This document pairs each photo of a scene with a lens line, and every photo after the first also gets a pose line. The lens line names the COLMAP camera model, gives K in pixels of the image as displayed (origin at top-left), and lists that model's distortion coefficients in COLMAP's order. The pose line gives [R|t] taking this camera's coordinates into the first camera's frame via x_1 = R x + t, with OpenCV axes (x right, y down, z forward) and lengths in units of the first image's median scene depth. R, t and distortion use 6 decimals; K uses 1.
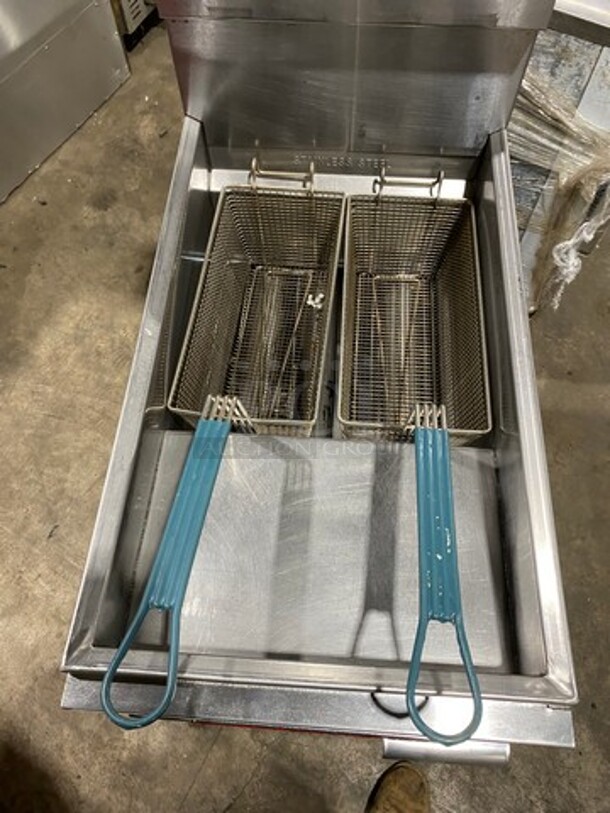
lens RADIAL K [[610.8, 0, 308.2], [0, 610.8, 403.9], [0, 0, 1]] dist [-0.007941, 0.006330]
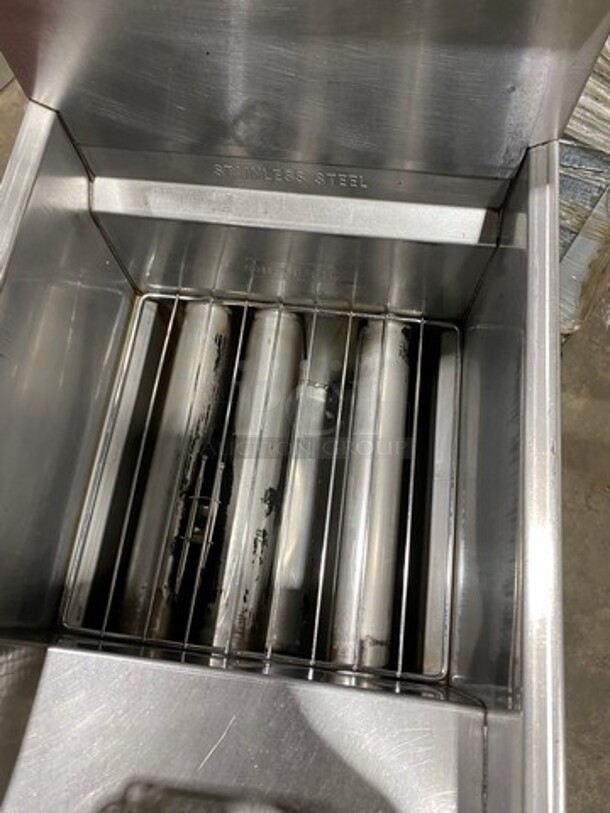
lens RADIAL K [[610.8, 0, 303.0], [0, 610.8, 409.0], [0, 0, 1]] dist [-0.007941, 0.006330]
pose [[0.997454, 0.047855, -0.052864, 0.085395], [-0.040190, 0.989674, 0.137586, -0.183441], [0.058902, -0.135112, 0.989078, 0.258147]]
